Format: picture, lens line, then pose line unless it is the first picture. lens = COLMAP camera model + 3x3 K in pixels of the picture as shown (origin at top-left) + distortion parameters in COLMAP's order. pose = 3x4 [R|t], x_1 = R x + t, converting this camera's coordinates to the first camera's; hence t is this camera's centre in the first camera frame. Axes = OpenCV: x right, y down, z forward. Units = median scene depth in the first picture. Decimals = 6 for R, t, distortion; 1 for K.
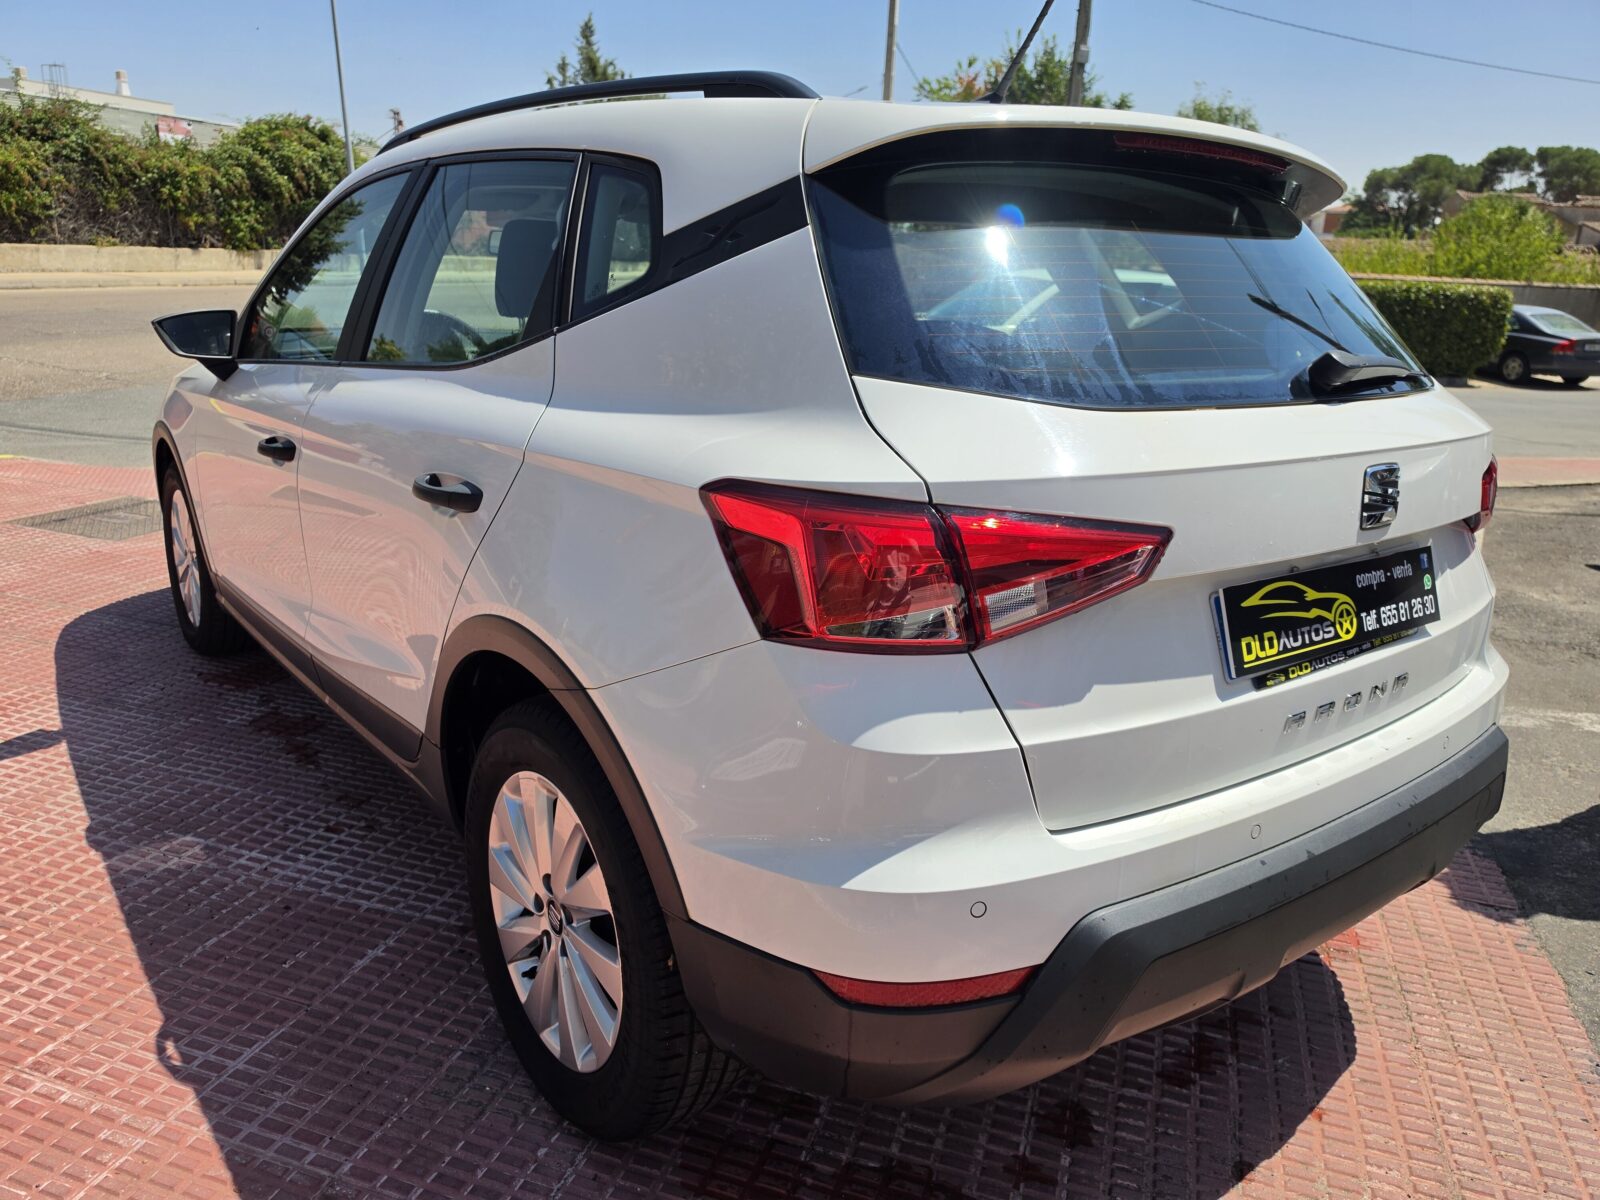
lens RADIAL K [[1097.8, 0, 782.5], [0, 1097.8, 602.1], [0, 0, 1]] dist [0.034180, -0.052809]
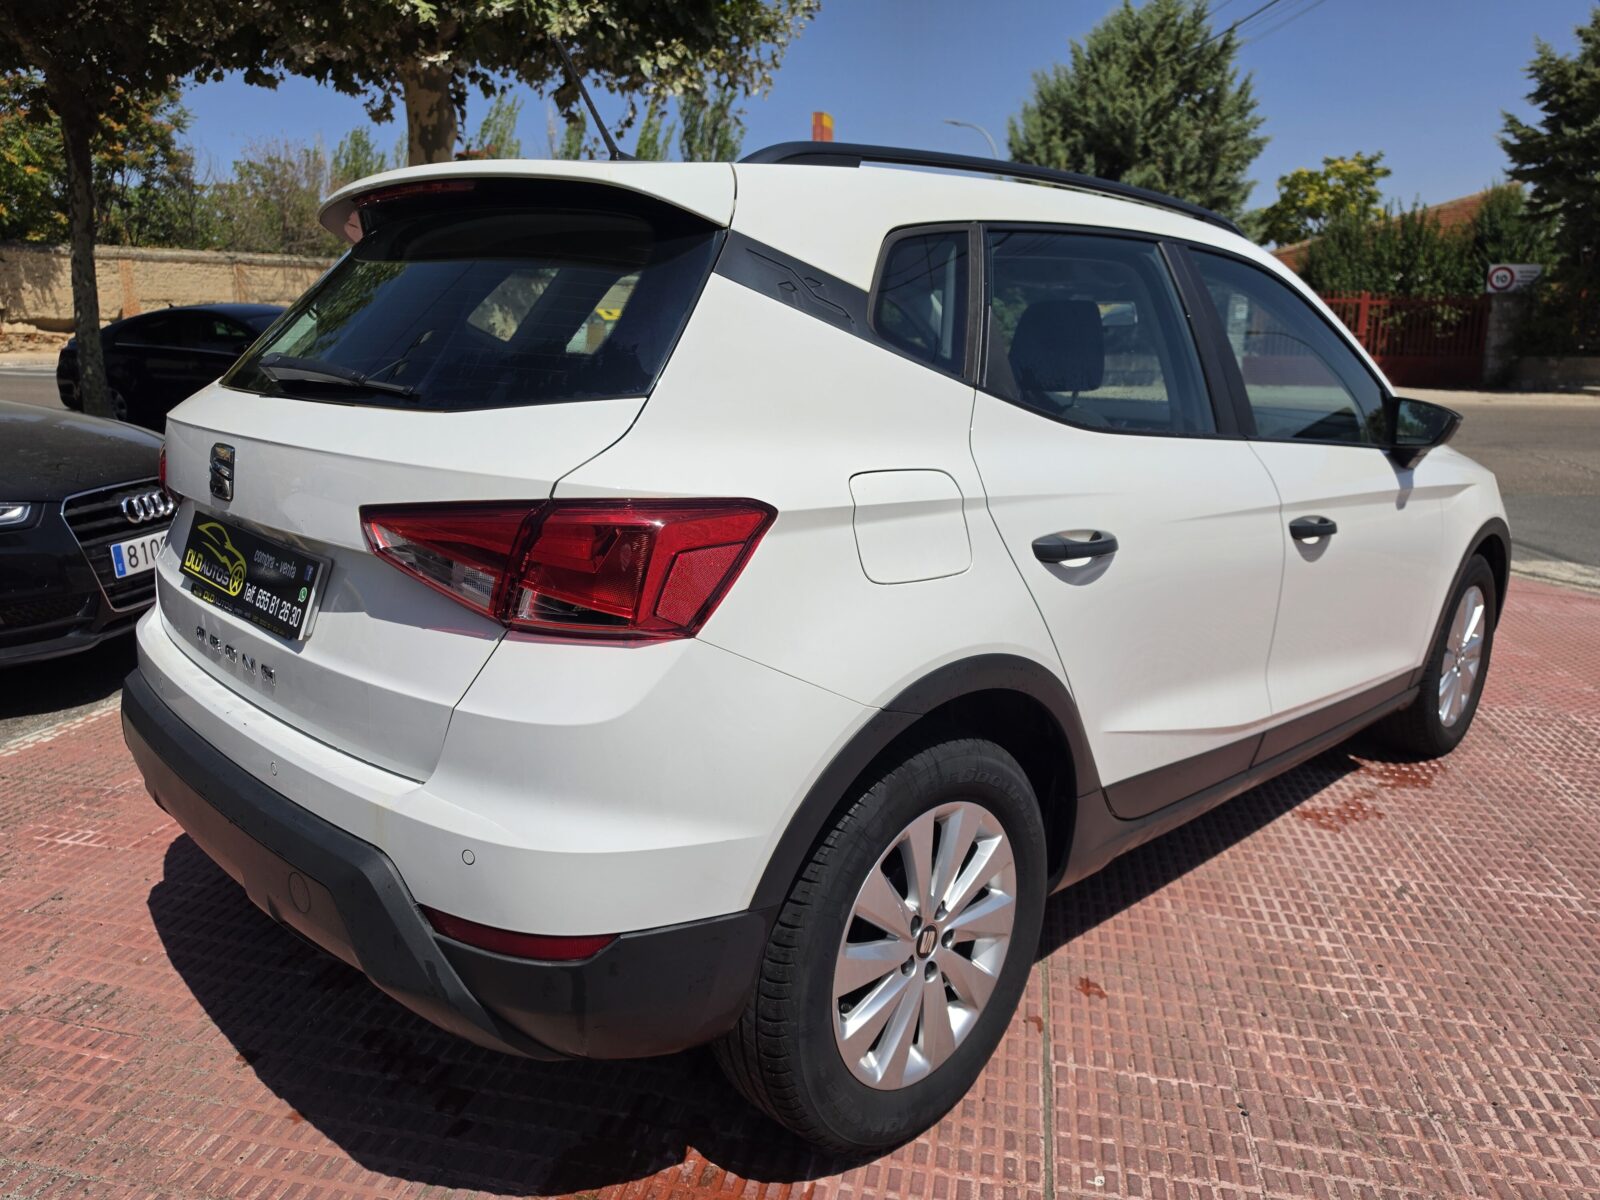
lens RADIAL K [[1097.8, 0, 782.5], [0, 1097.8, 602.1], [0, 0, 1]] dist [0.034180, -0.052809]
pose [[0.135381, 0.193372, -0.971740, 1.588532], [-0.297460, 0.943458, 0.146303, -0.277676], [0.945087, 0.269247, 0.185247, 1.237771]]
